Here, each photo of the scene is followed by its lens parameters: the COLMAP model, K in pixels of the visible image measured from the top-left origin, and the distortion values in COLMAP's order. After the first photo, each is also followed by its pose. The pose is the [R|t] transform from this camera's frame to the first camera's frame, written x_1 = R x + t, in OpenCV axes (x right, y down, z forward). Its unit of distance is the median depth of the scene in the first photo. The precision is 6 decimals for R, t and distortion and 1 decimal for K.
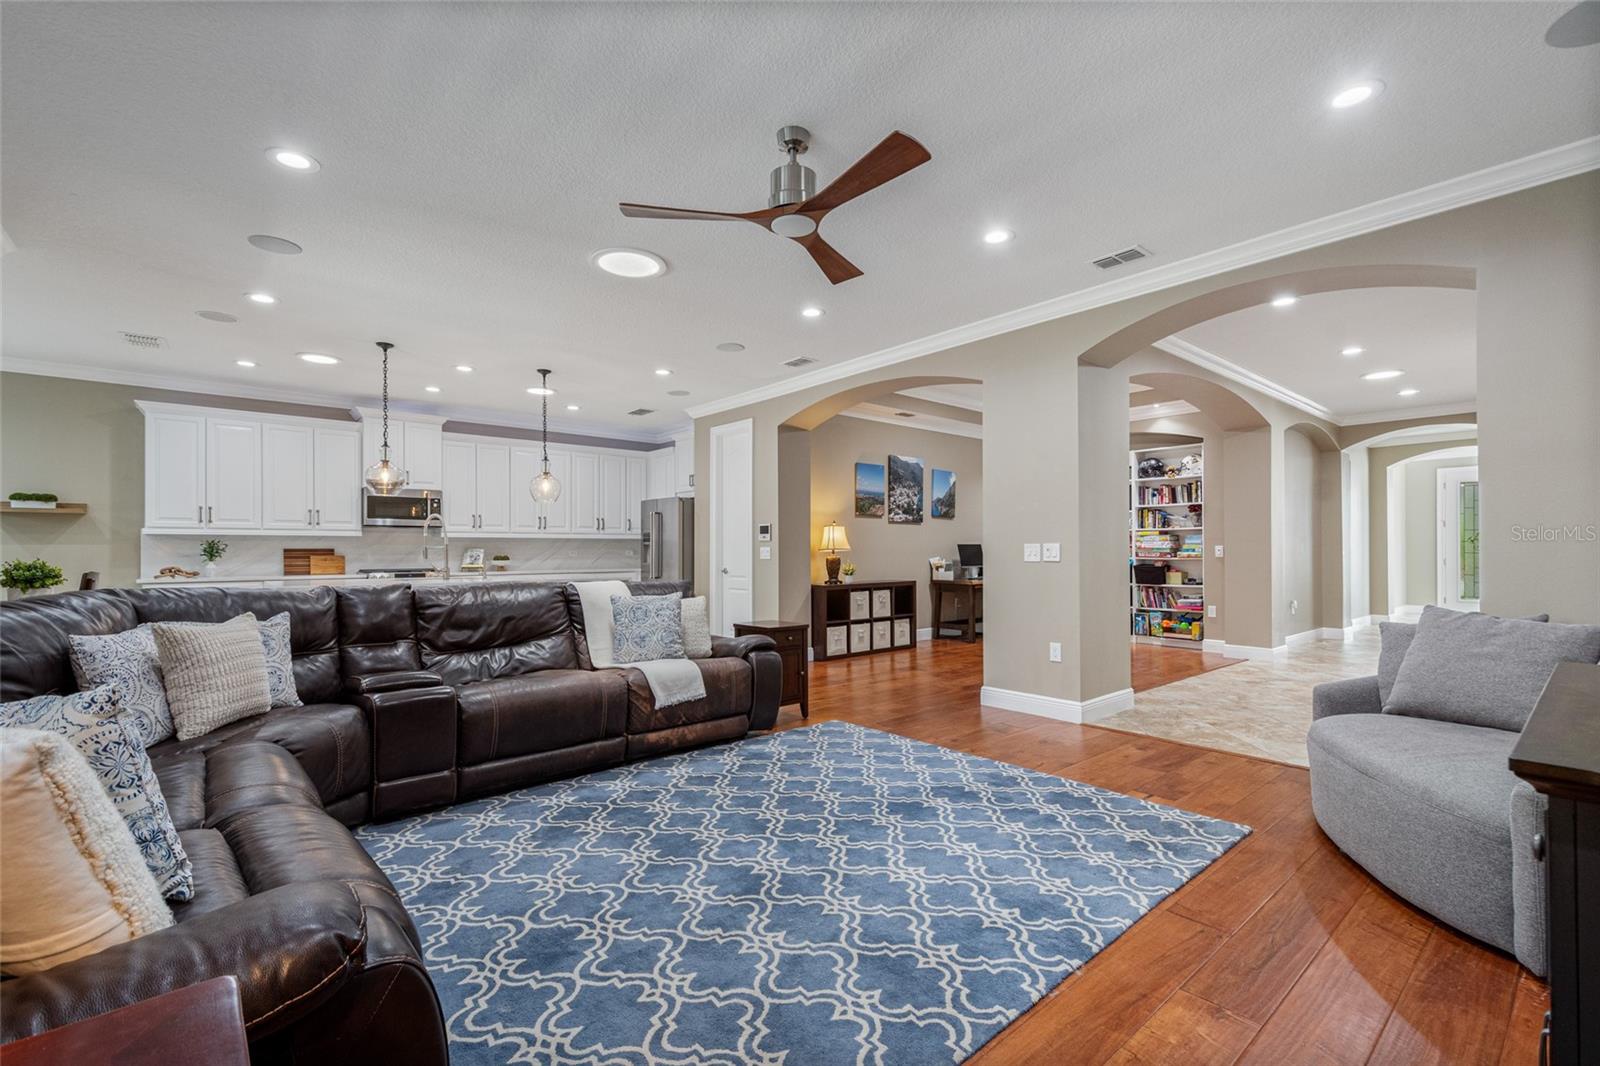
lens RADIAL K [[673.5, 0, 795.7], [0, 673.5, 544.8], [0, 0, 1]] dist [0.015121, 0.000371]
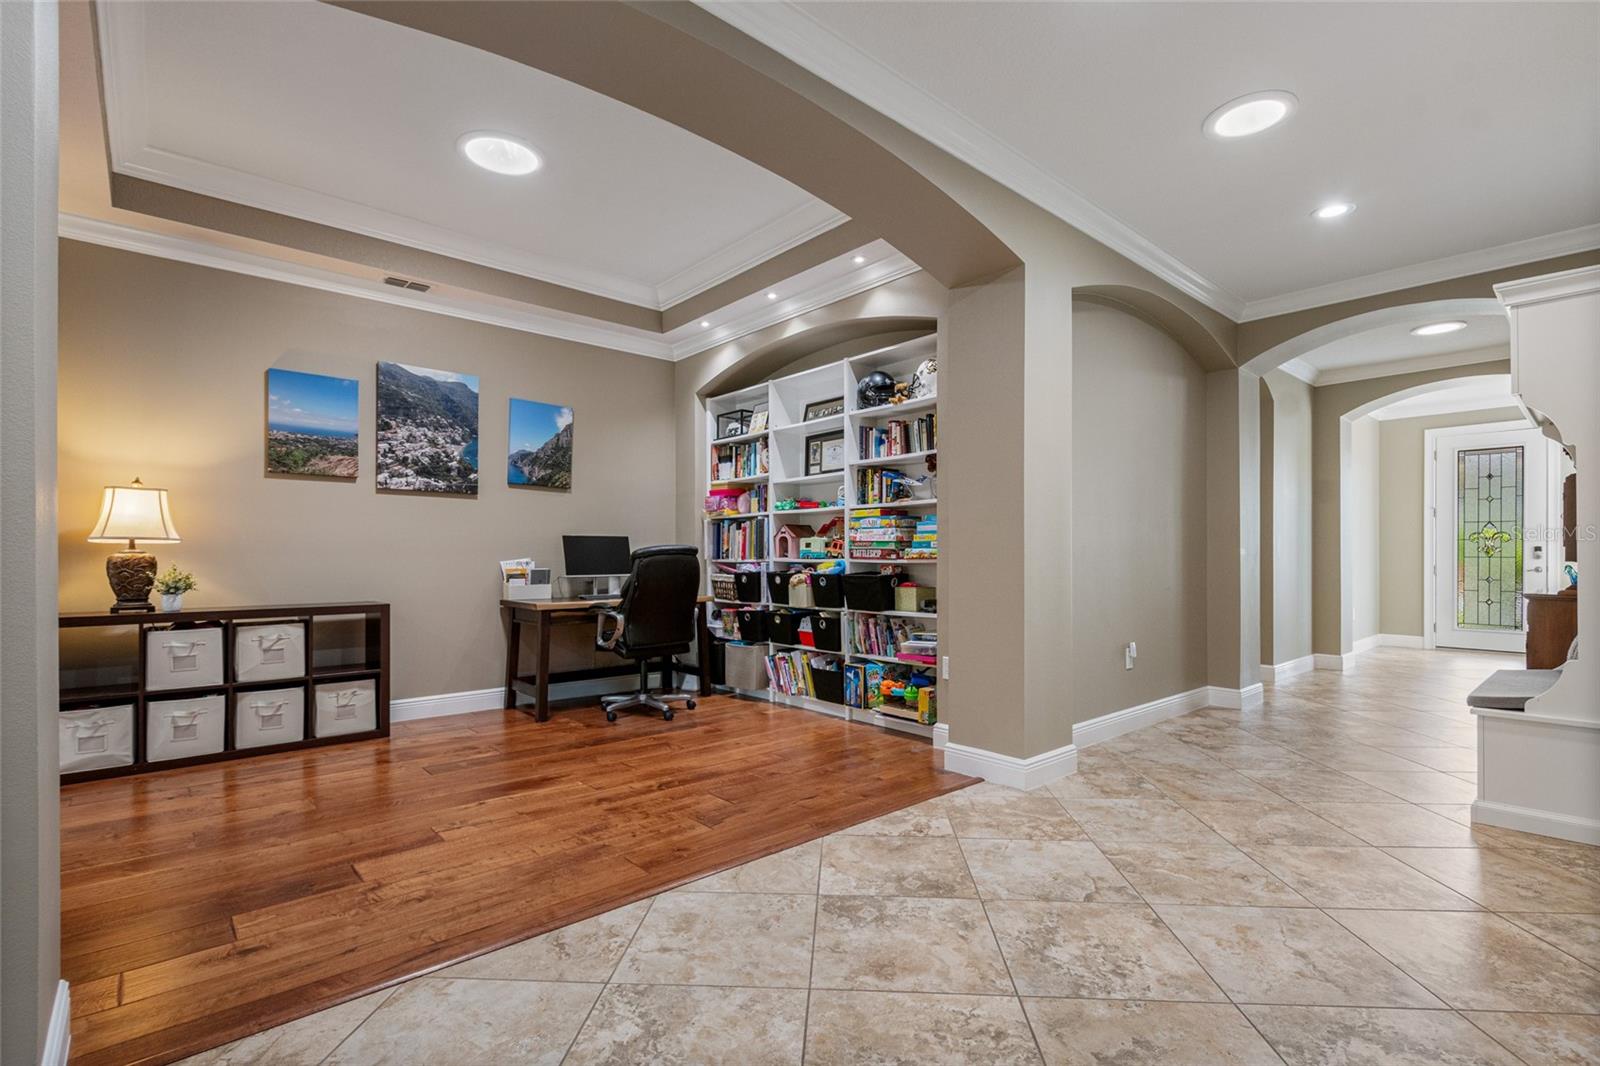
lens RADIAL K [[745.6, 0, 789.8], [0, 745.6, 562.2], [0, 0, 1]] dist [0.004242, -0.004301]
pose [[0.999808, 0.001985, 0.019491, 0.454231], [-0.002194, 0.999940, 0.010703, 0.014993], [-0.019469, -0.010743, 0.999753, 0.425663]]
